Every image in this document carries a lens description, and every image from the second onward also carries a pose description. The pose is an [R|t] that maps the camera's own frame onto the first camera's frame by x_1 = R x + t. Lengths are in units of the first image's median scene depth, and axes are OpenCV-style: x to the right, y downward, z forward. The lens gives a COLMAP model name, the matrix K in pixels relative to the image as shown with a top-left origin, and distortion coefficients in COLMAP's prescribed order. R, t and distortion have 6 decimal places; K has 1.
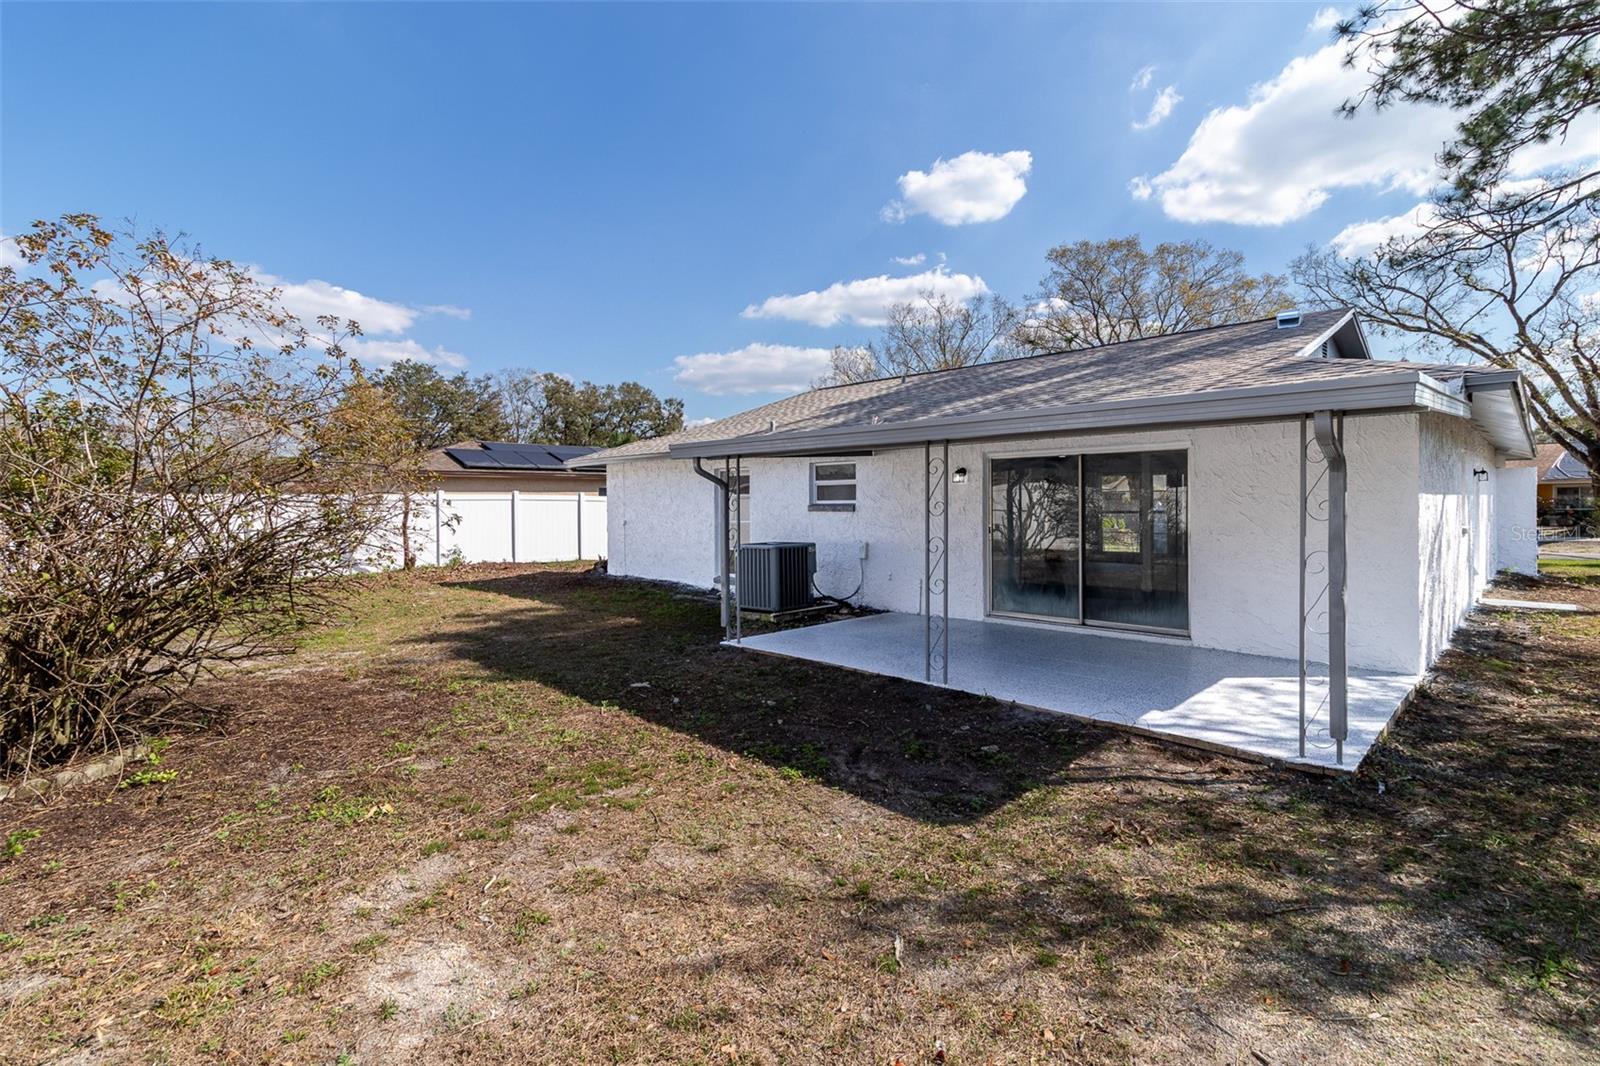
lens RADIAL K [[751.0, 0, 802.0], [0, 751.0, 530.1], [0, 0, 1]] dist [-0.000535, 0.000183]
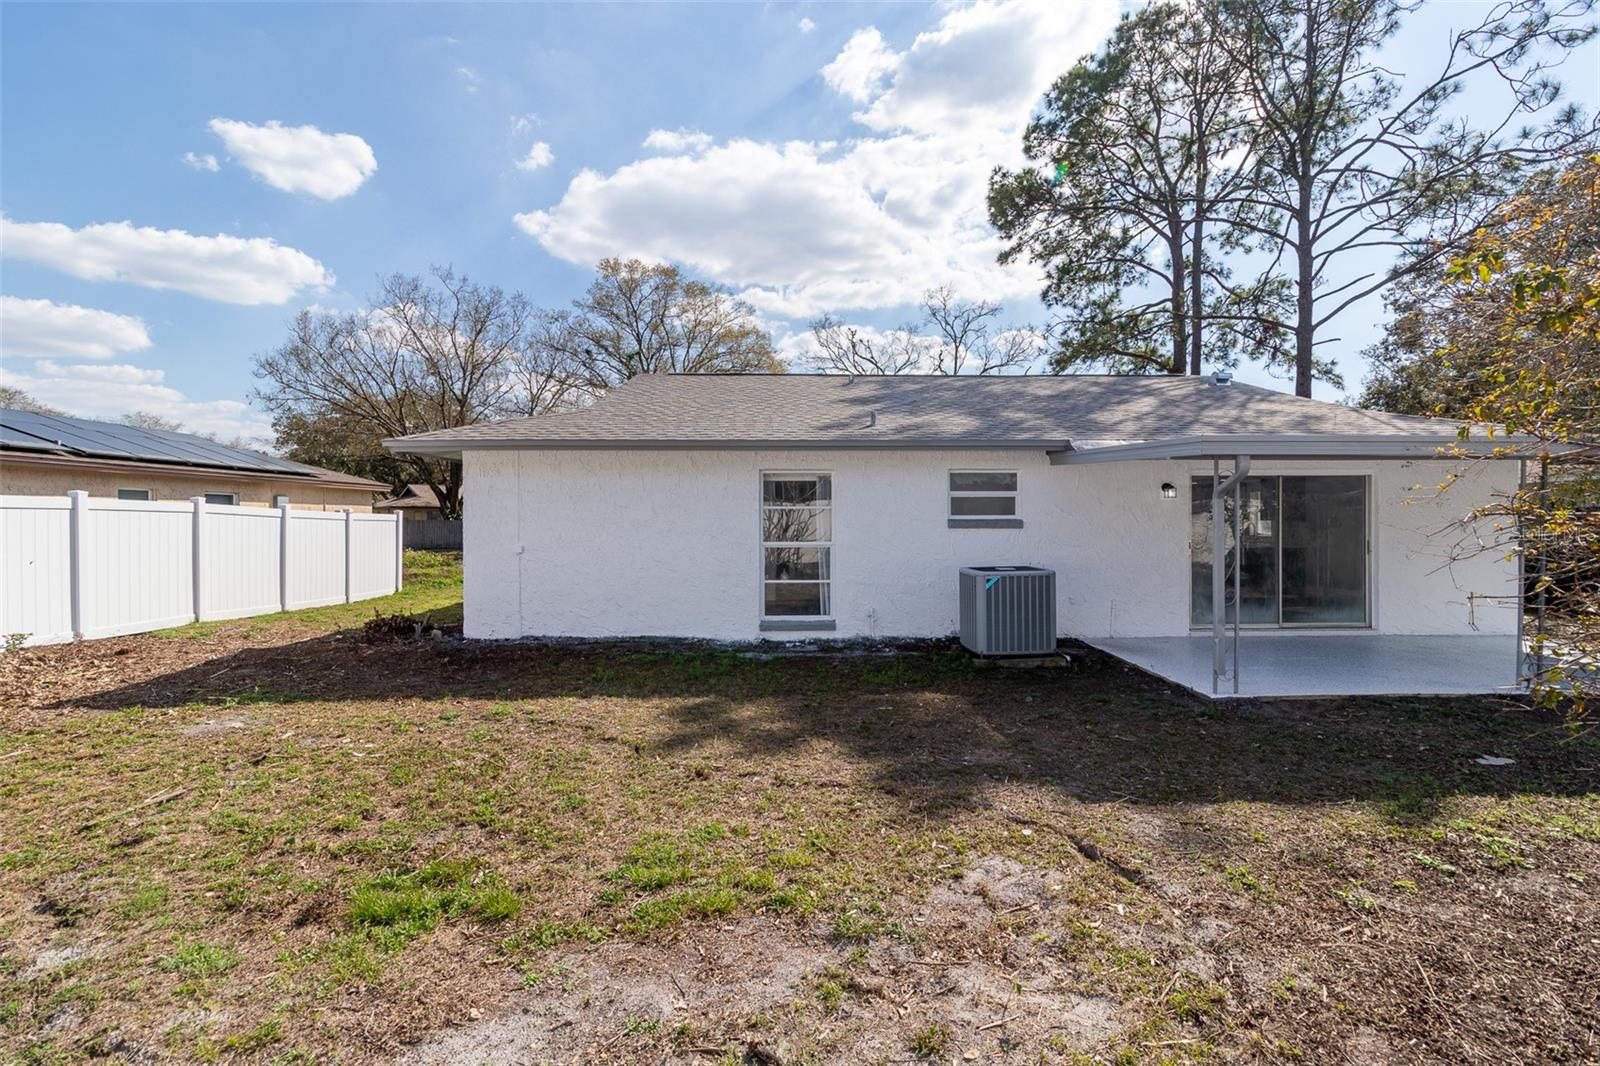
lens RADIAL K [[751.0, 0, 803.7], [0, 751.0, 518.8], [0, 0, 1]] dist [-0.000535, 0.000183]
pose [[0.691648, 0.006737, 0.722204, -0.690116], [0.023867, 0.999197, -0.032177, -0.012777], [-0.721841, 0.039492, 0.690931, 0.551139]]
